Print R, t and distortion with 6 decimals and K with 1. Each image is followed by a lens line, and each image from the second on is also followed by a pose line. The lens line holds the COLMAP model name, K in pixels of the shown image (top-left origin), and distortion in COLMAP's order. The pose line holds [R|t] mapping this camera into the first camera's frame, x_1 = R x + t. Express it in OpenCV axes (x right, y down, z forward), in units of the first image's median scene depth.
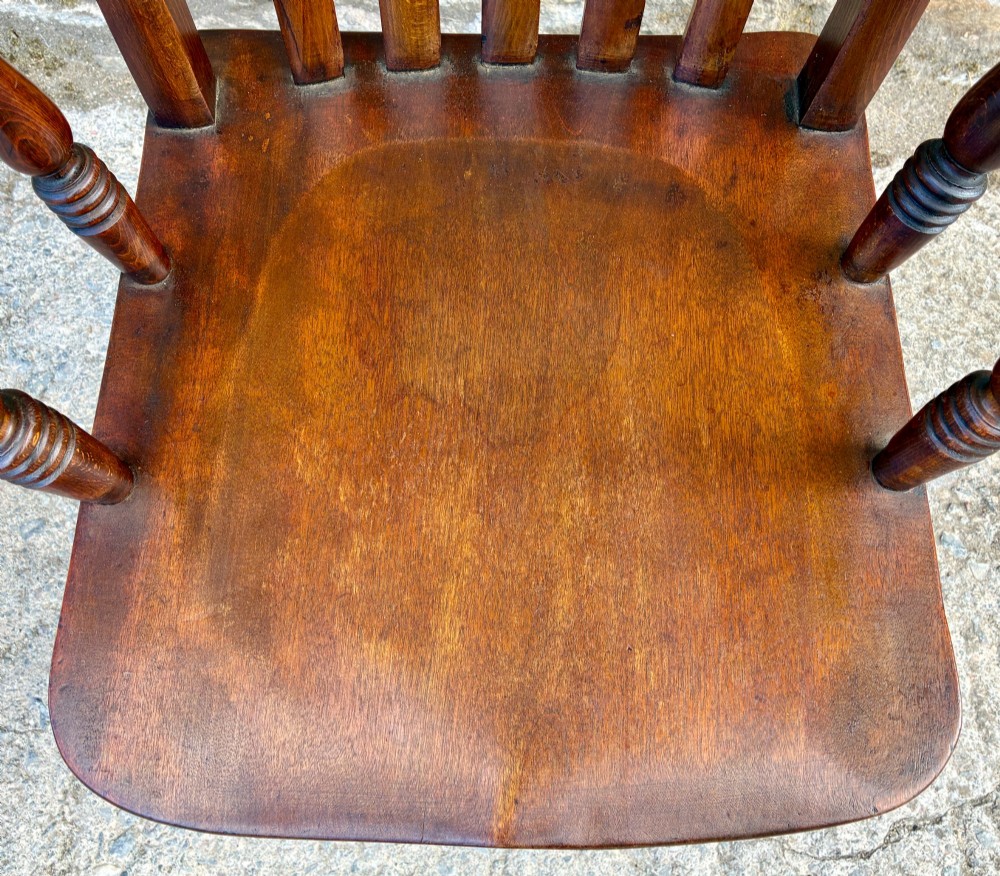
lens RADIAL K [[910.6, 0, 506.7], [0, 910.6, 436.5], [0, 0, 1]] dist [0.095197, -0.128174]
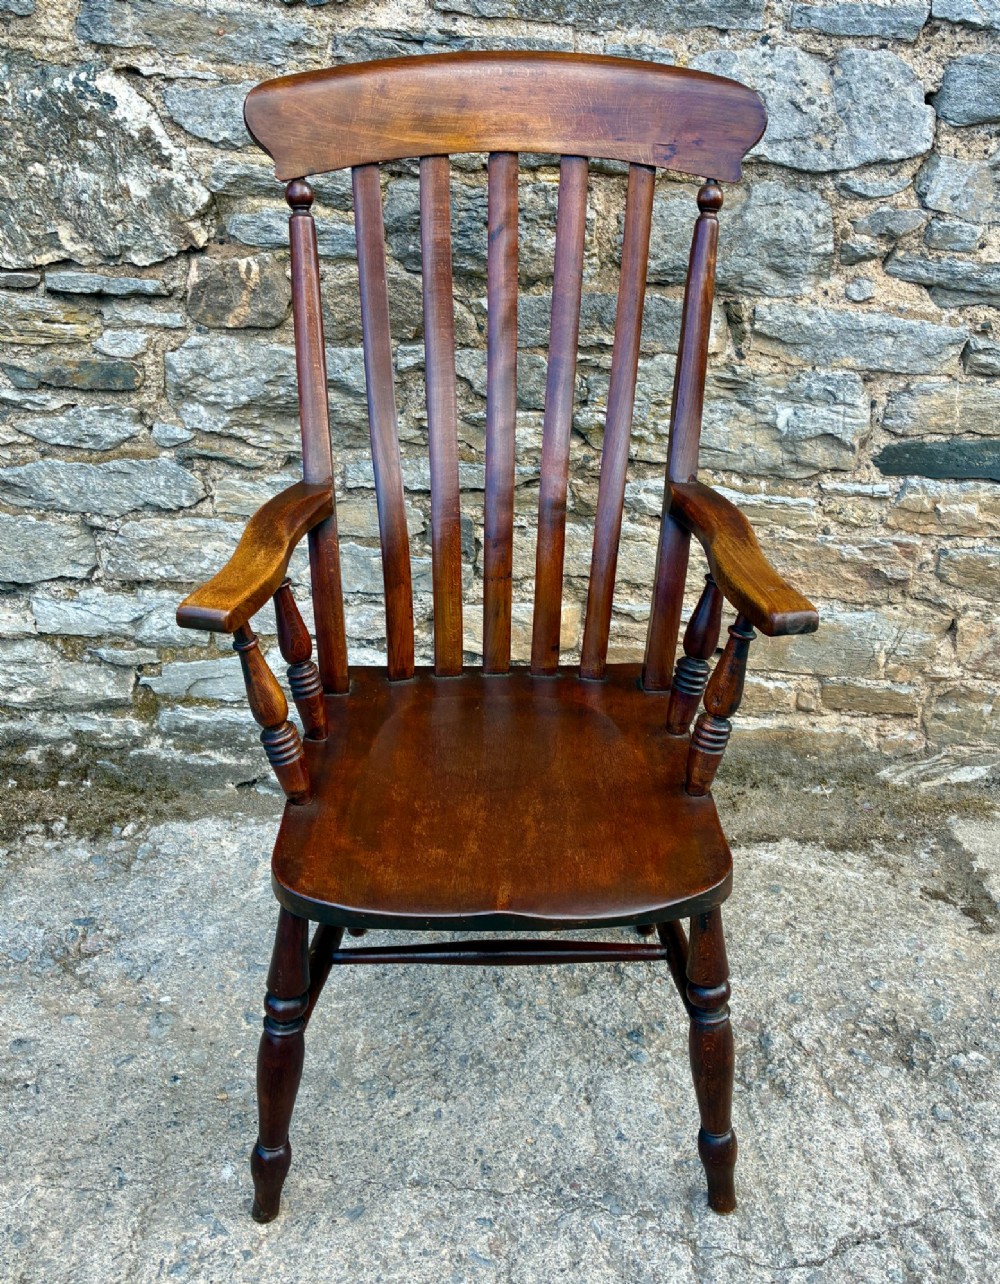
lens RADIAL K [[1203.3, 0, 523.4], [0, 1203.3, 601.5], [0, 0, 1]] dist [0.010478, 0.019748]
pose [[0.999163, -0.021943, 0.034524, -0.017166], [0.039938, 0.705876, -0.707208, 0.906007], [-0.008852, 0.707995, 0.706162, -0.643905]]
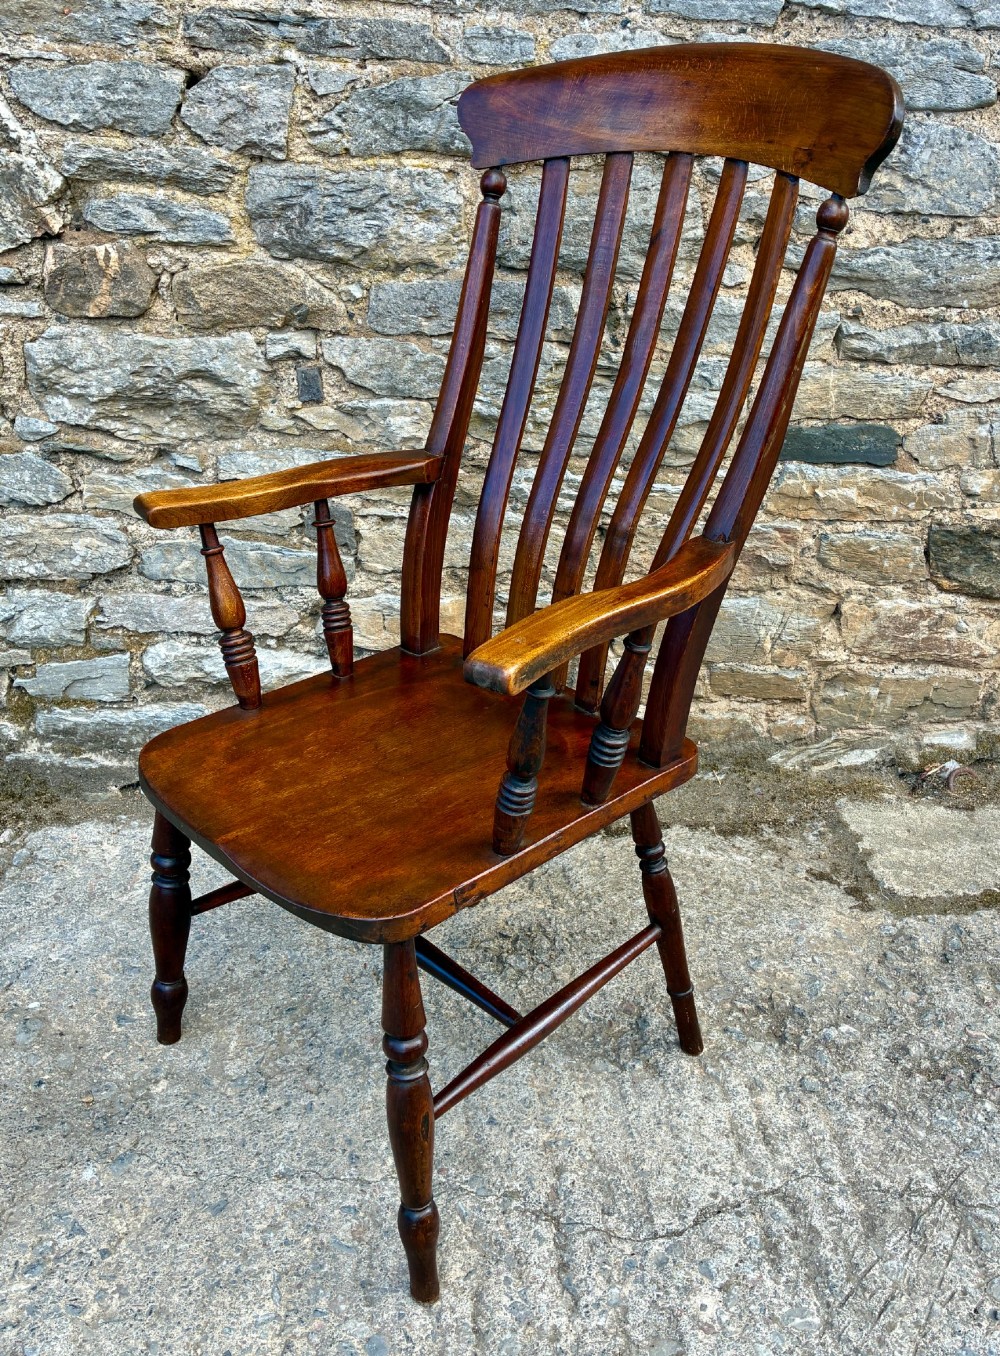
lens RADIAL K [[1231.2, 0, 542.3], [0, 1231.2, 618.5], [0, 0, 1]] dist [0.008207, 0.027768]
pose [[0.995277, -0.042431, 0.087309, 0.107573], [0.091433, 0.711886, -0.696318, 0.954818], [-0.032609, 0.701012, 0.712403, -0.652669]]
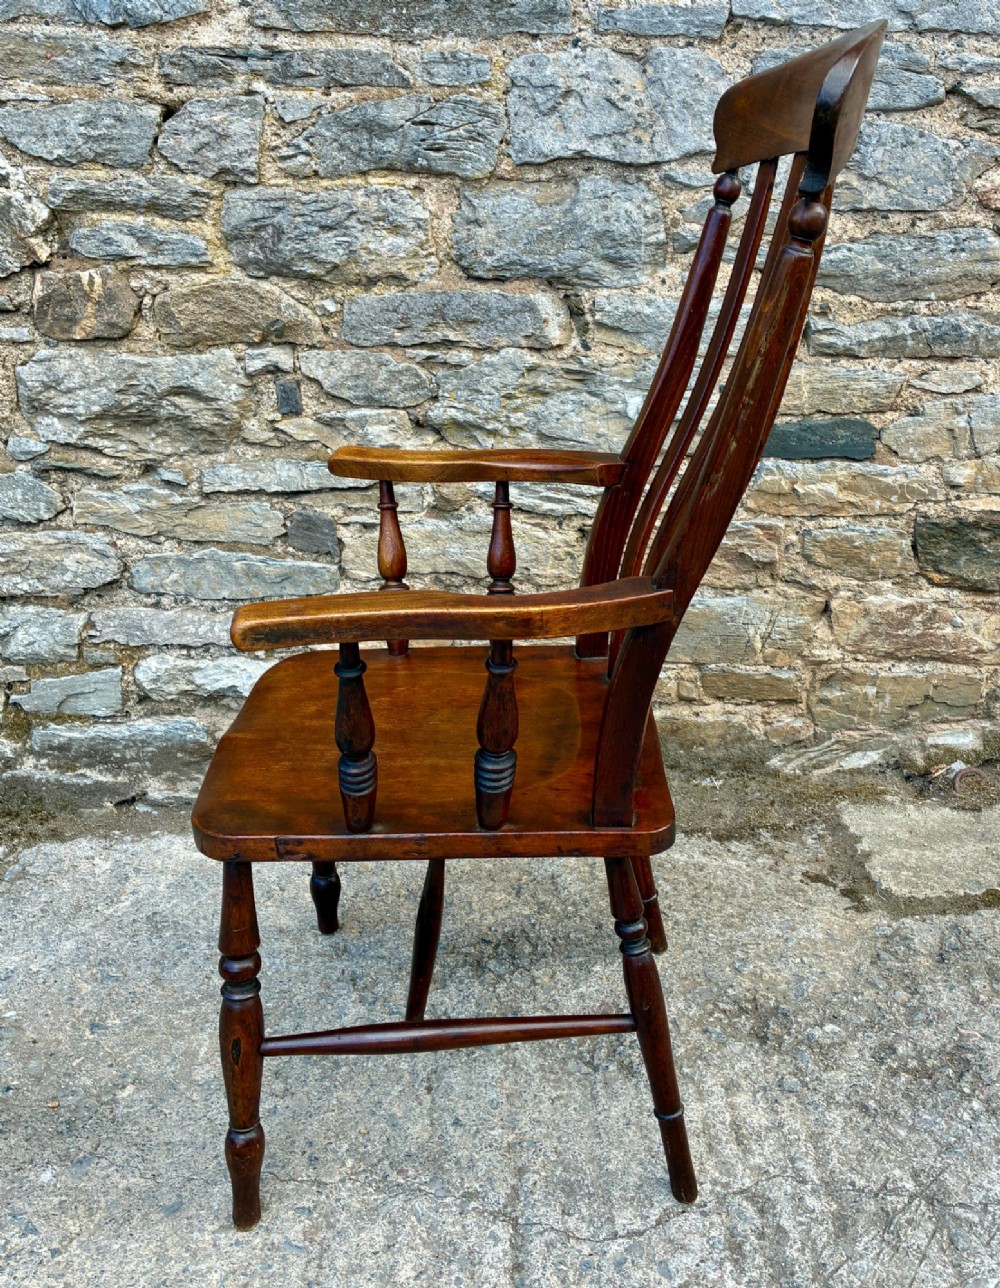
lens RADIAL K [[1254.6, 0, 550.2], [0, 1254.6, 560.8], [0, 0, 1]] dist [0.010818, 0.016334]
pose [[0.997073, -0.064134, 0.041626, 0.260384], [0.073313, 0.647381, -0.758632, 1.062061], [0.021706, 0.759463, 0.650188, -0.627050]]
